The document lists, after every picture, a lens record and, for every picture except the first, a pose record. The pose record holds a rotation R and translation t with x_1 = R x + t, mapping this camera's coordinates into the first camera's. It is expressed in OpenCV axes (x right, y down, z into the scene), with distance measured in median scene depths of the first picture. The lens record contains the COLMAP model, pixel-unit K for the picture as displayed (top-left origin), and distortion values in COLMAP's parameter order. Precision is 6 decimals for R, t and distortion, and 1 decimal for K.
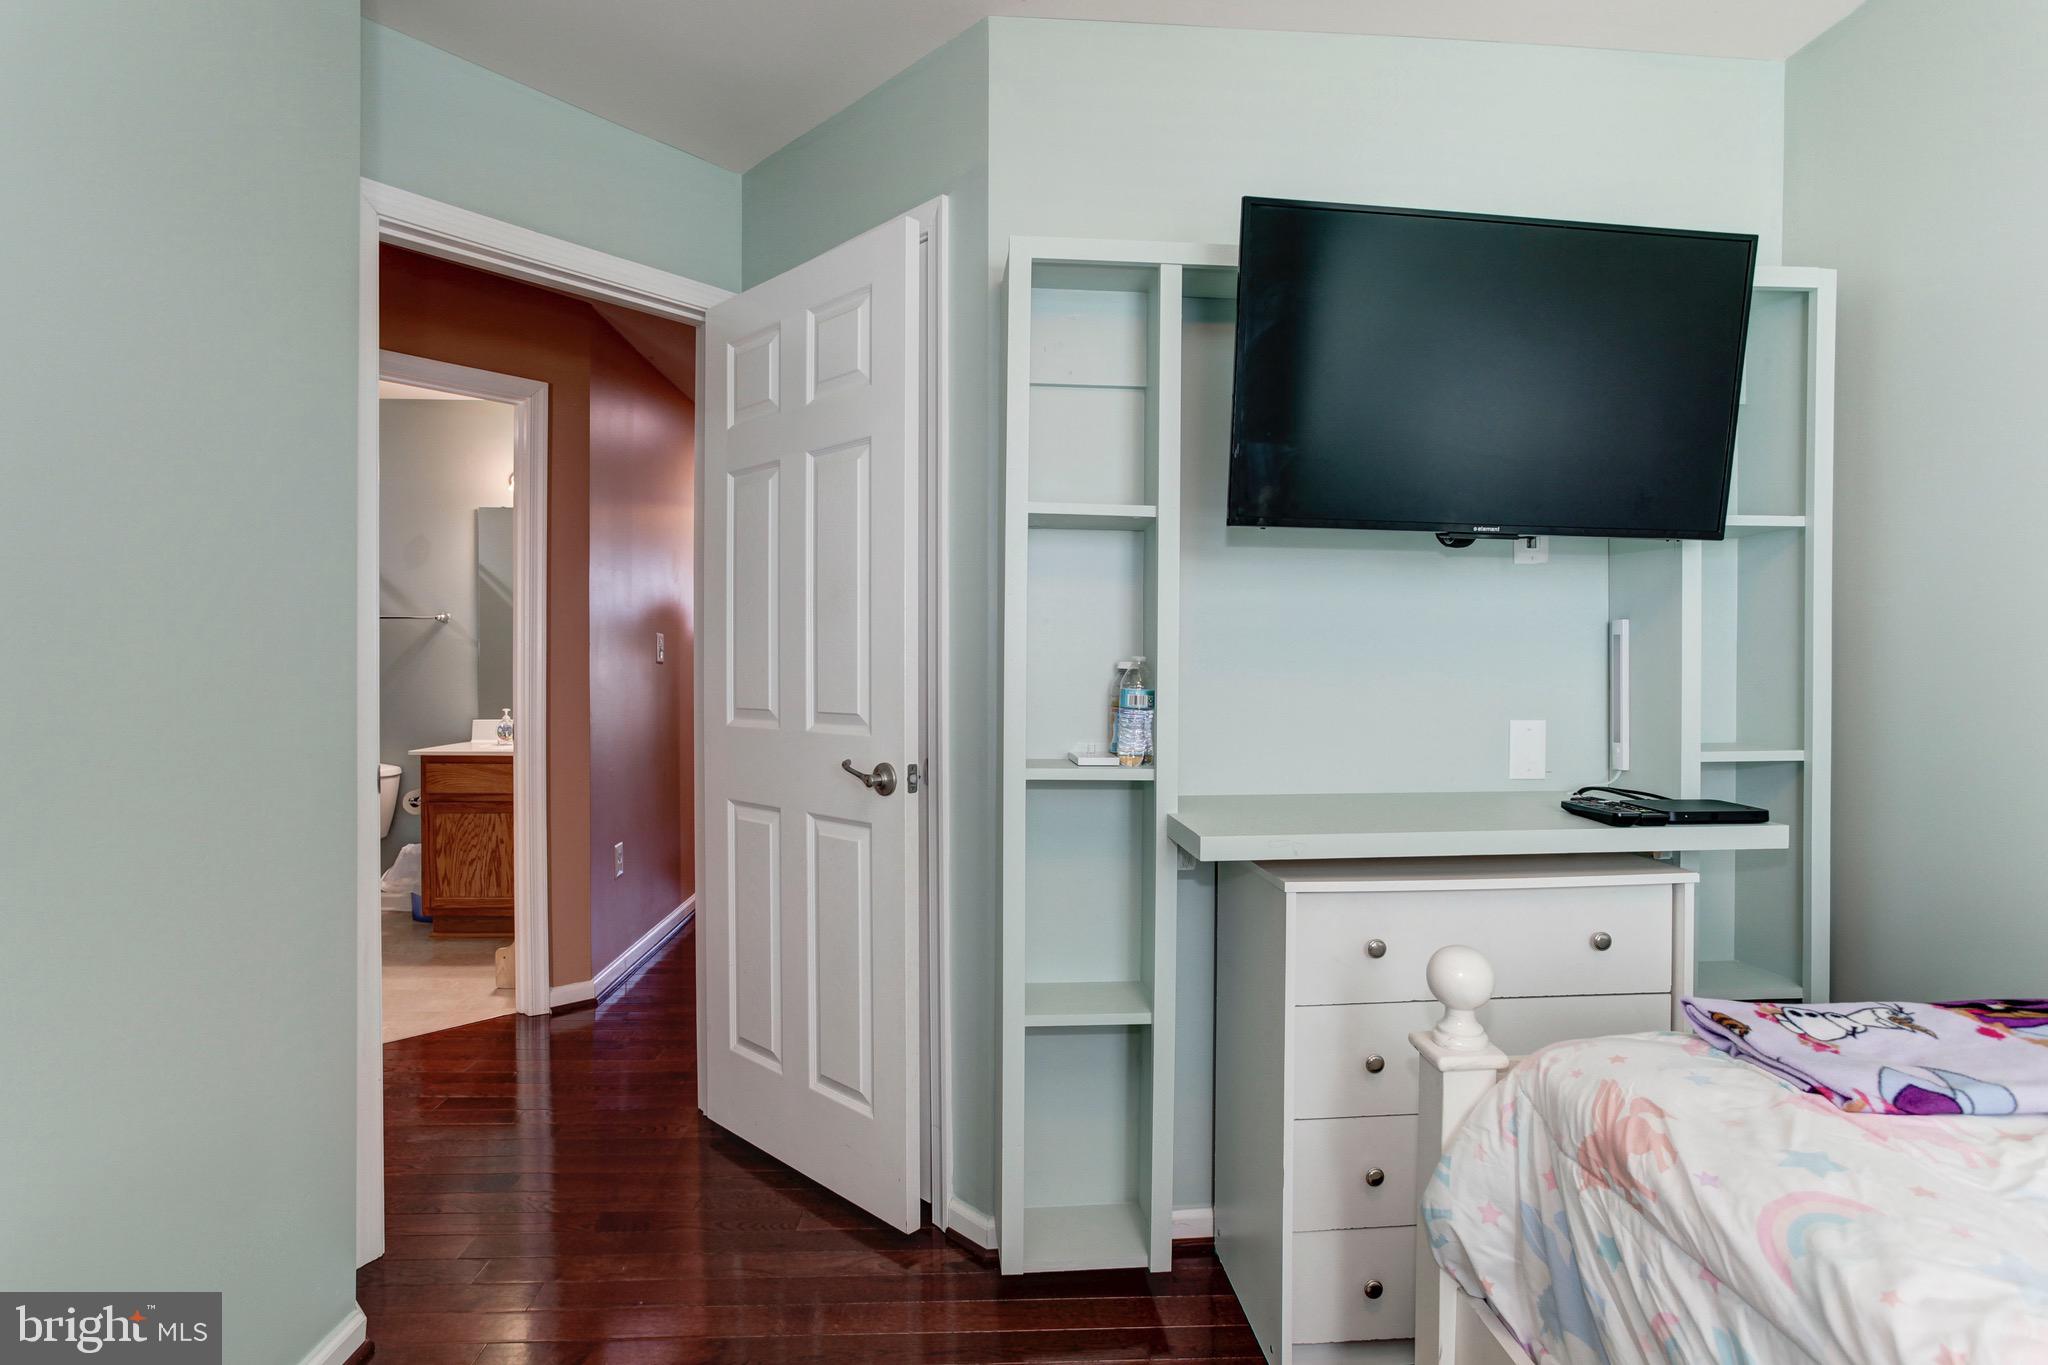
lens RADIAL K [[1005.3, 0, 1030.6], [0, 1005.3, 677.1], [0, 0, 1]] dist [-0.001276, -0.000078]
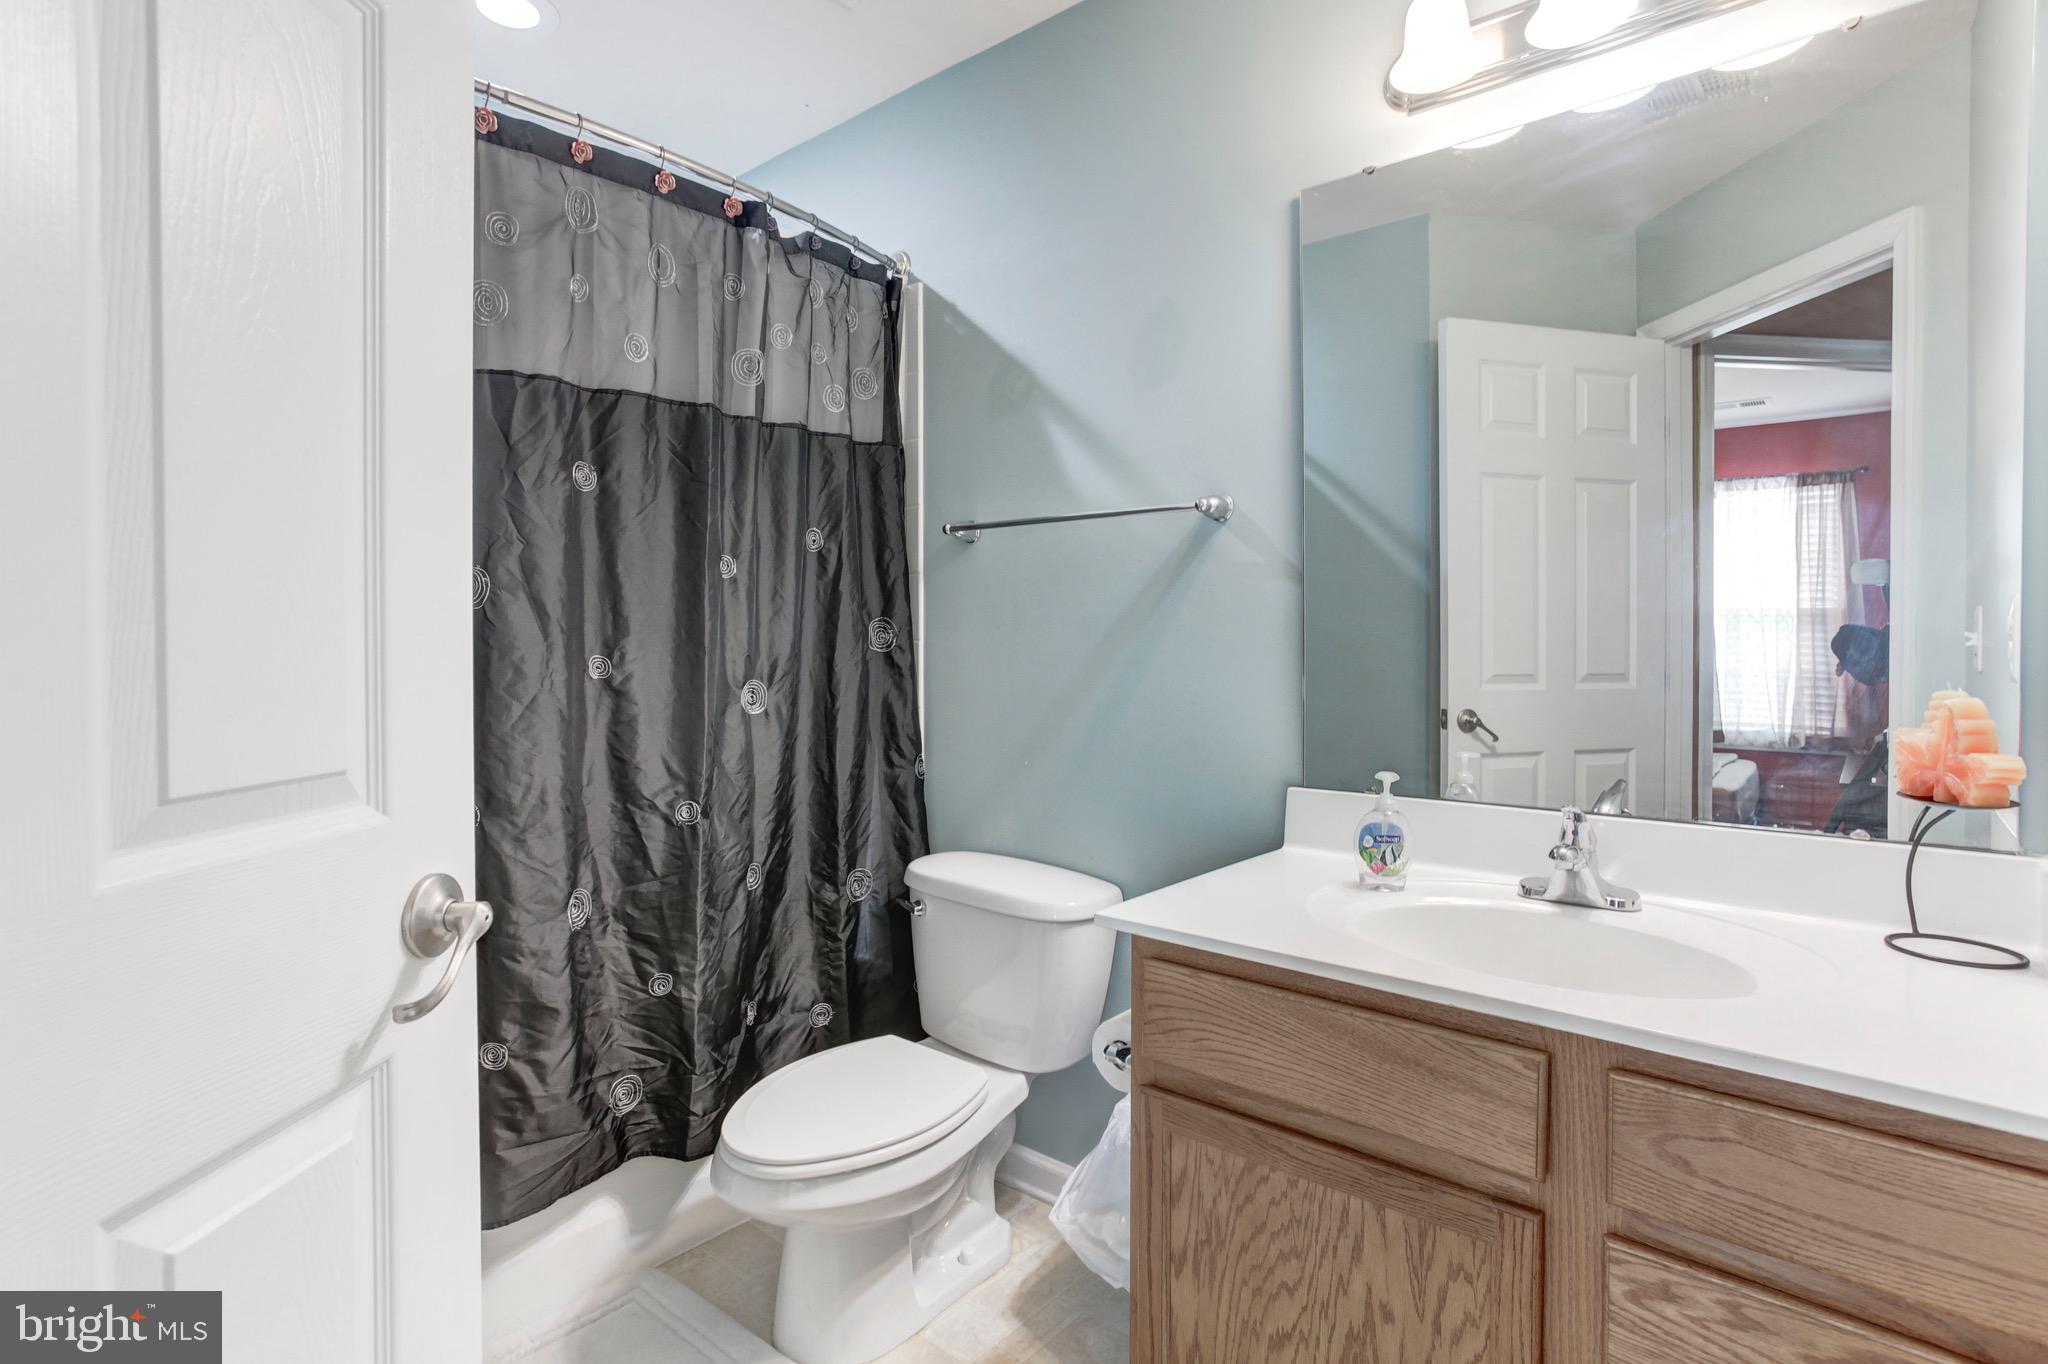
lens RADIAL K [[1005.3, 0, 1030.6], [0, 1005.3, 676.6], [0, 0, 1]] dist [-0.001276, -0.000078]
pose [[0.724700, 0.003520, -0.689055, -0.417722], [-0.005014, 0.999987, -0.000164, 0.003727], [0.689046, 0.003574, 0.724709, 0.755079]]
